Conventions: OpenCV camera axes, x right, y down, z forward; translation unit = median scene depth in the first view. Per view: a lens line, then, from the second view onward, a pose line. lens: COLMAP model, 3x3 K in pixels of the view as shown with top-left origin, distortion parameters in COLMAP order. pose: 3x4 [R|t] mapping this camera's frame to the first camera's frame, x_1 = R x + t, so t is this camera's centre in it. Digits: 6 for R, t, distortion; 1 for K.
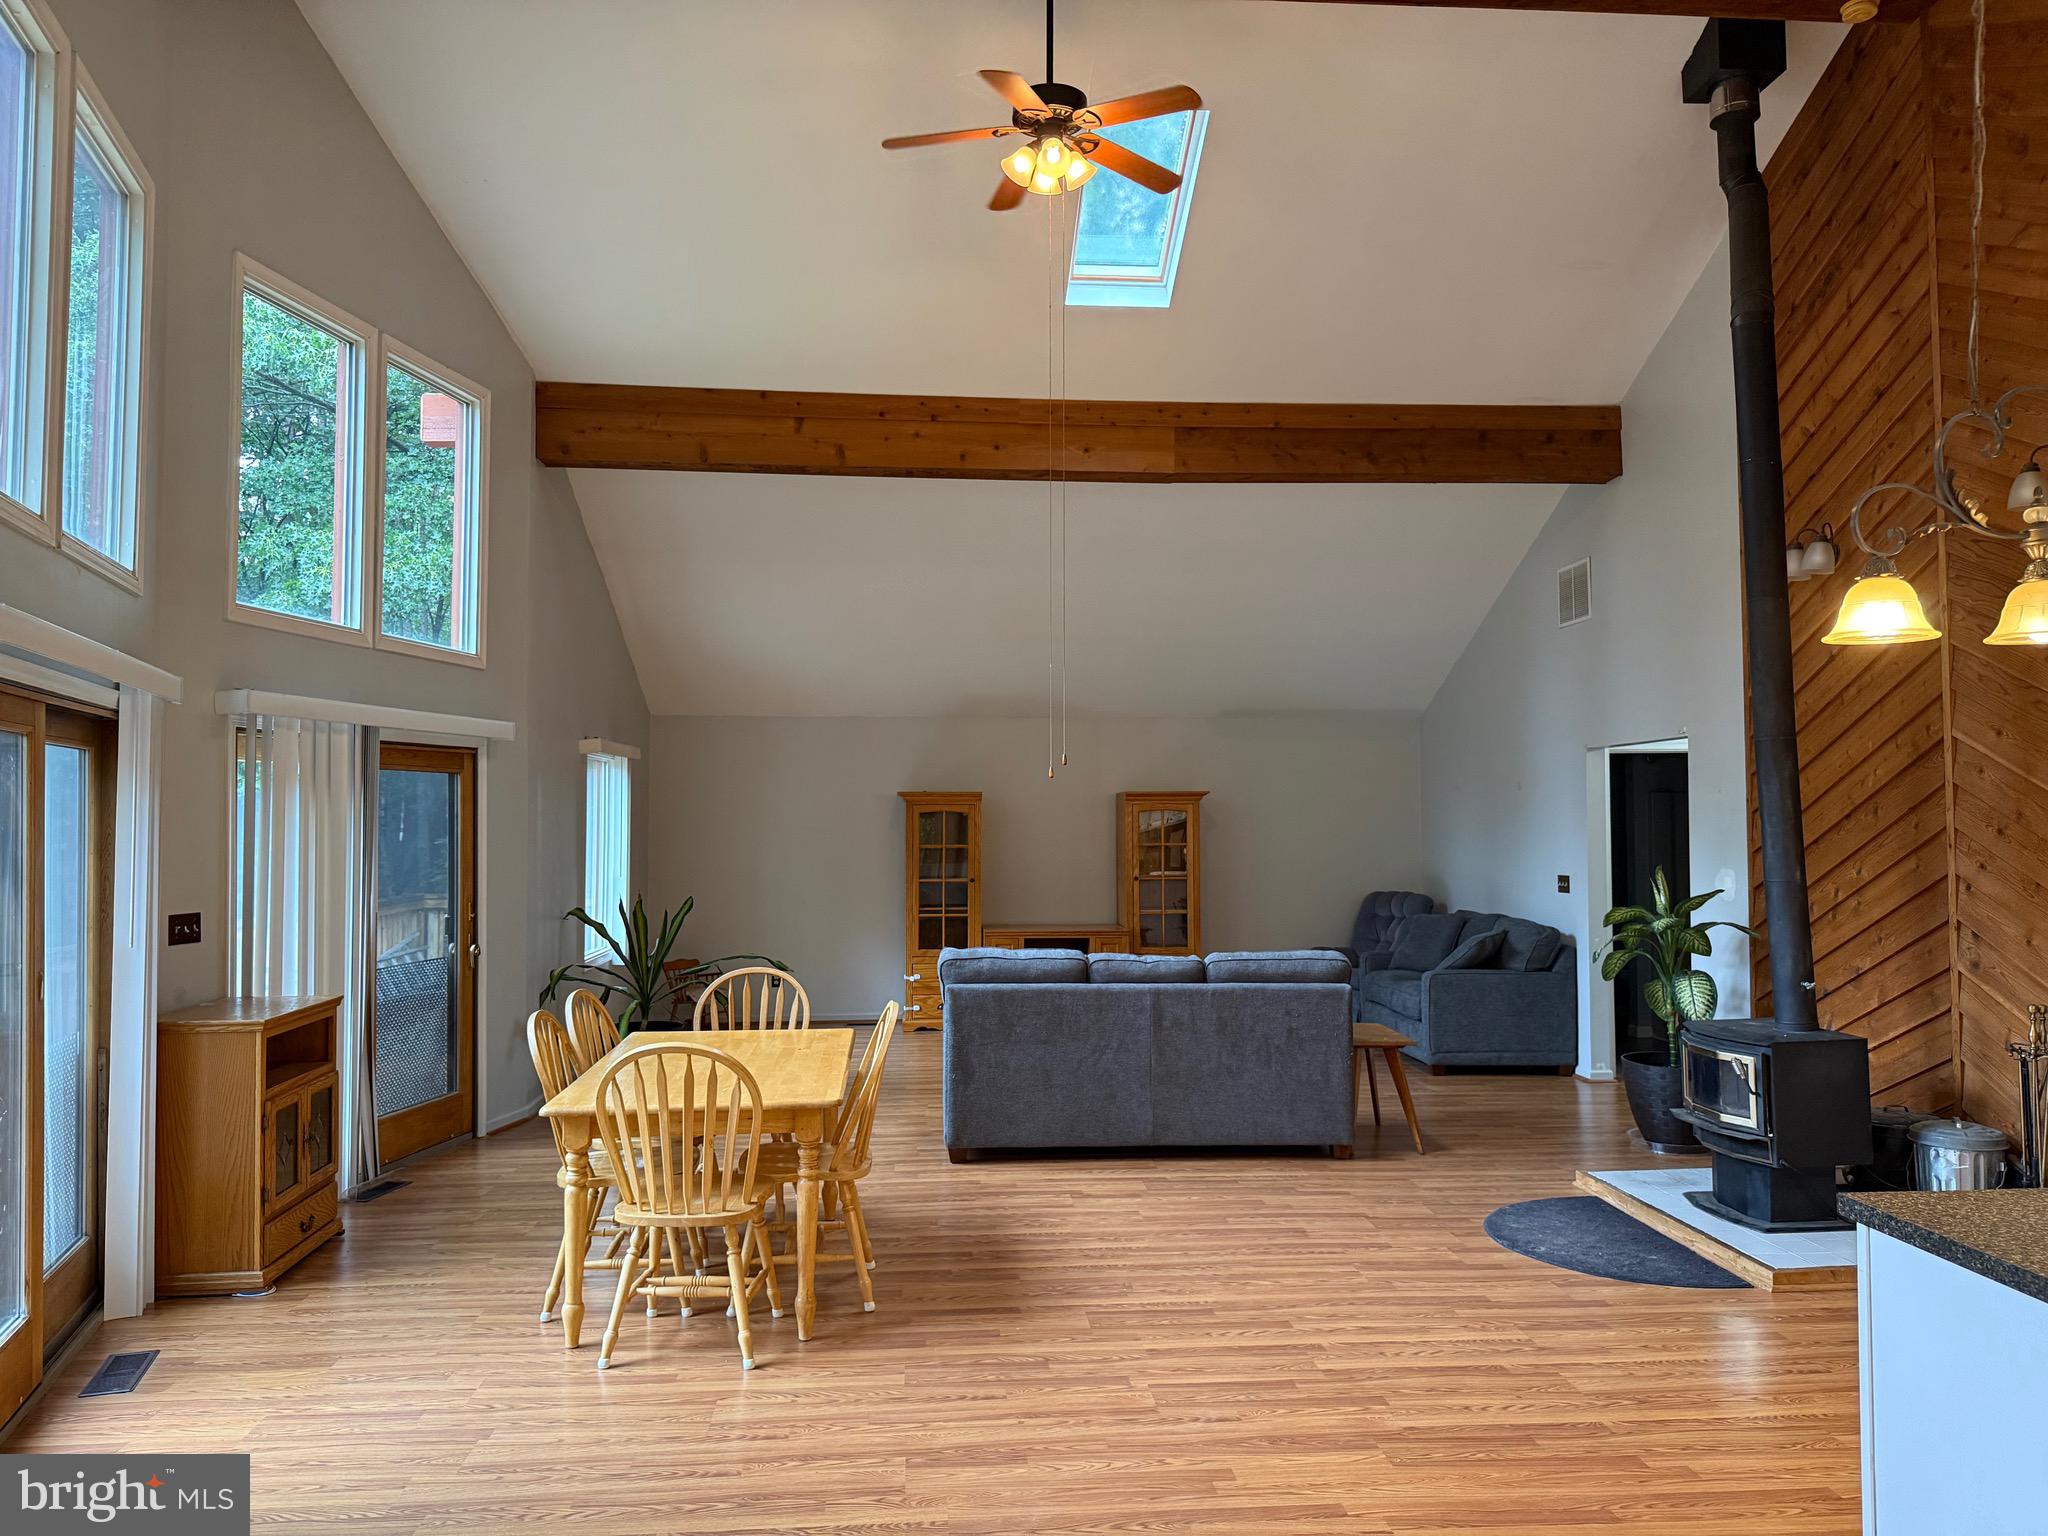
lens RADIAL K [[1431.0, 0, 1014.8], [0, 1431.0, 754.2], [0, 0, 1]] dist [0.065405, -0.082110]
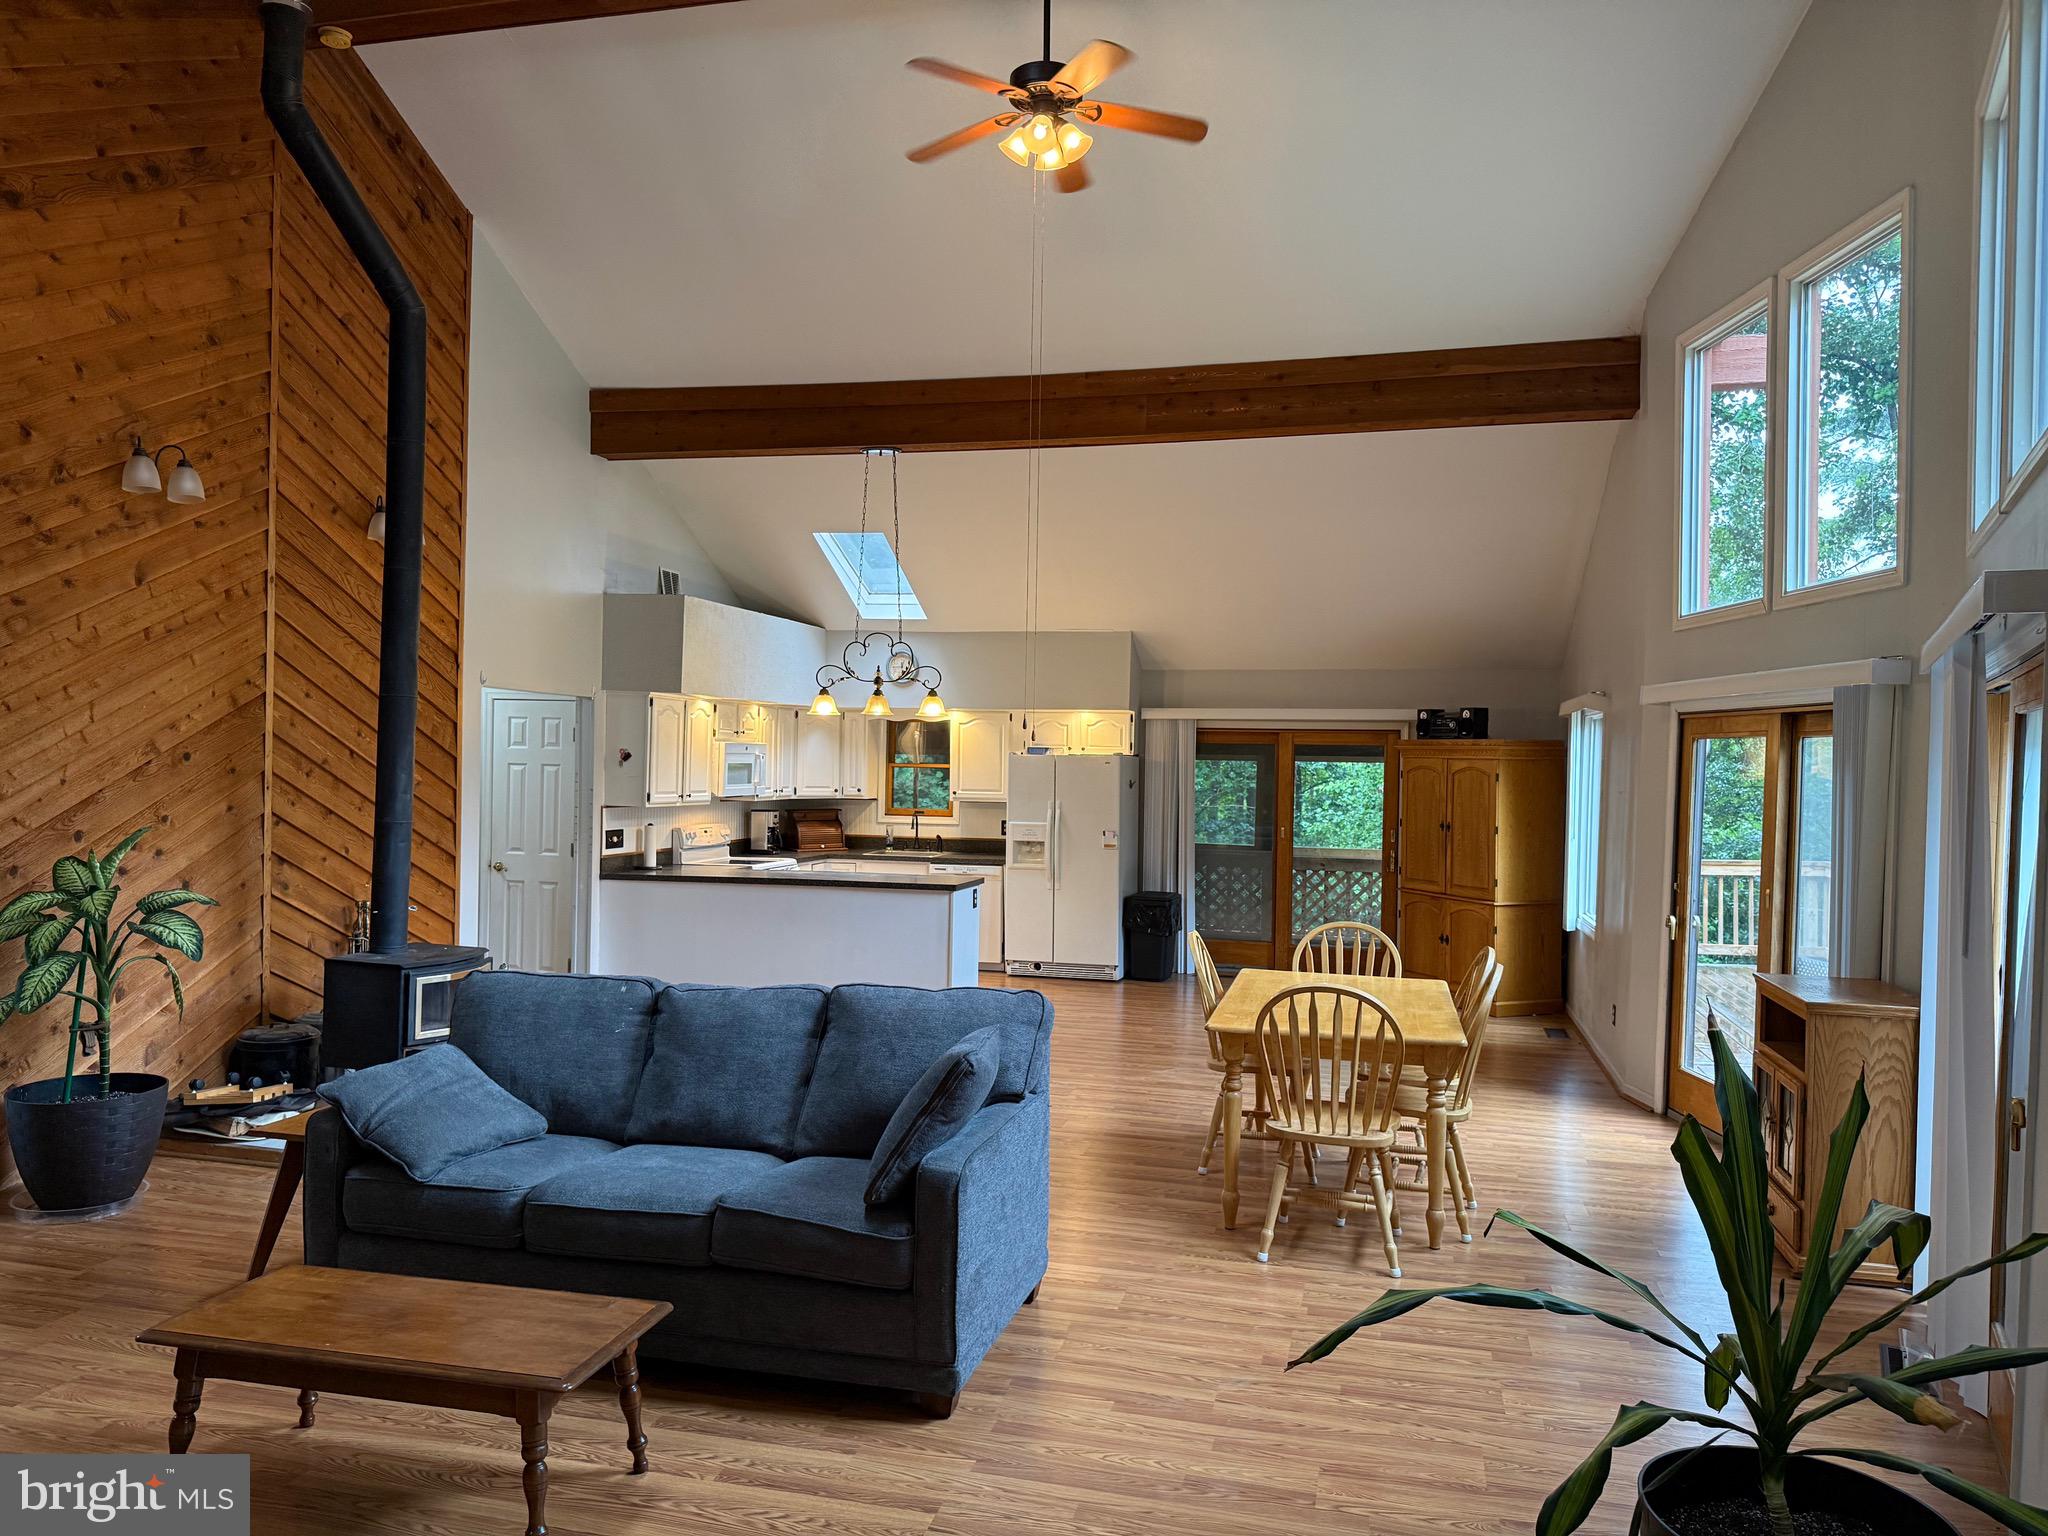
lens RADIAL K [[1431.0, 0, 1033.7], [0, 1431.0, 777.2], [0, 0, 1]] dist [0.065405, -0.082110]
pose [[-0.950553, -0.019876, 0.309926, -0.200261], [-0.031869, 0.998924, -0.033682, 0.051753], [-0.308923, -0.041893, -0.950164, 1.330509]]
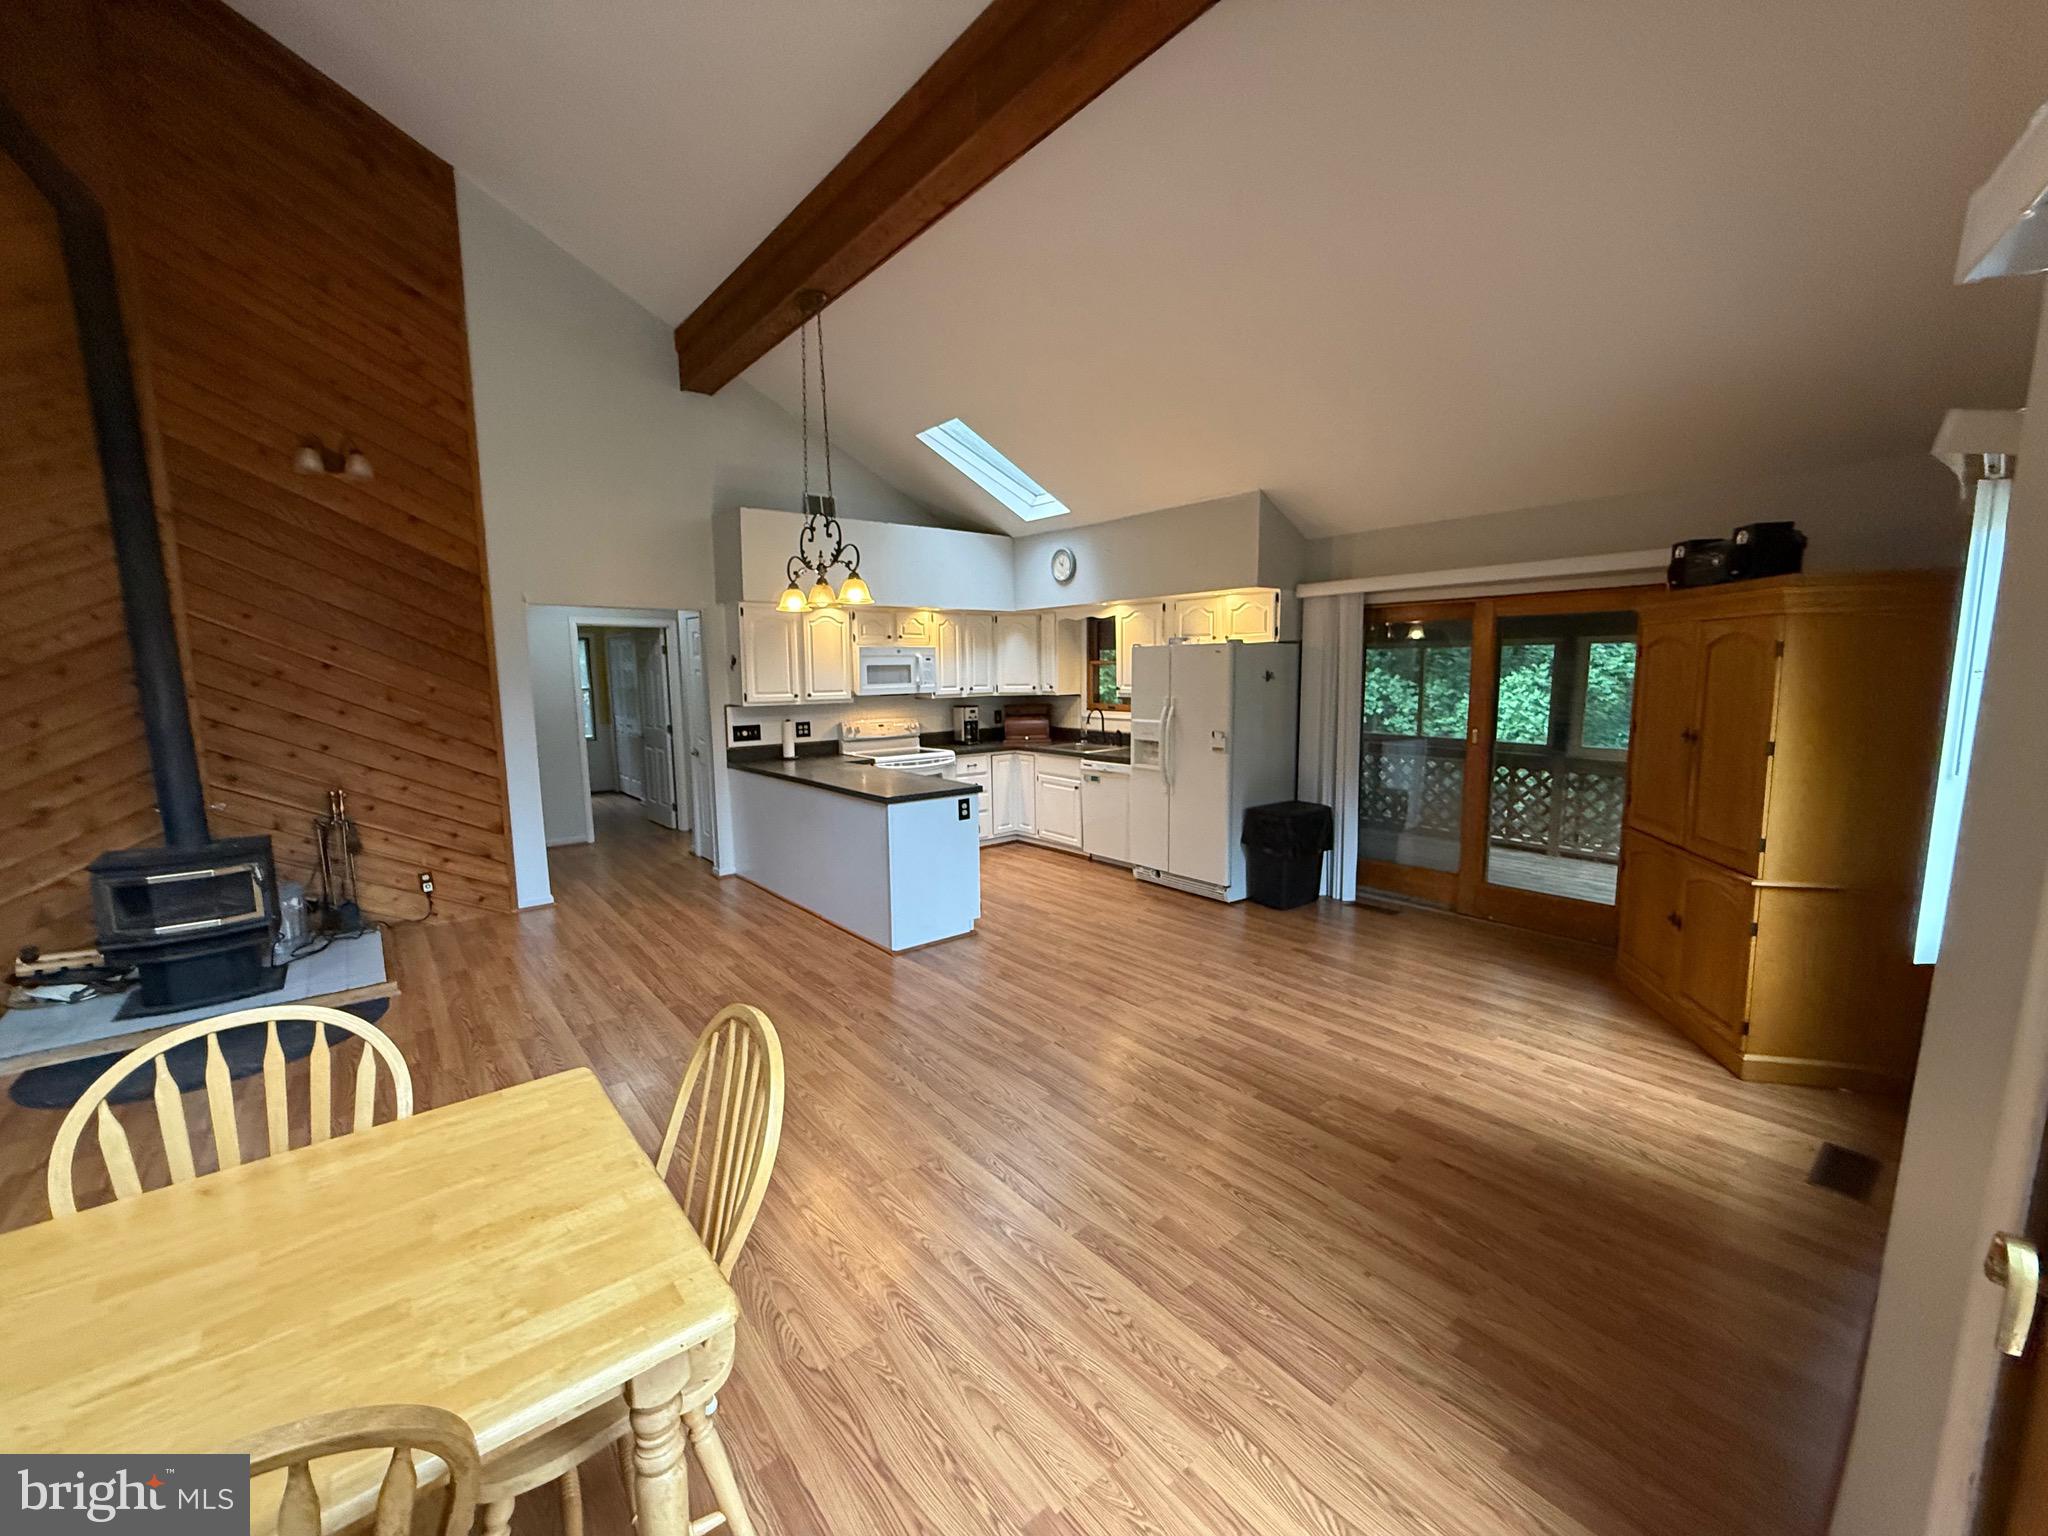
lens RADIAL K [[816.9, 0, 1019.2], [0, 816.9, 770.7], [0, 0, 1]] dist [-0.000319, -0.000044]
pose [[-0.570972, -0.095622, 0.815382, -0.299425], [-0.025494, 0.994780, 0.098809, 0.025751], [-0.820573, 0.035630, -0.570429, 0.560934]]
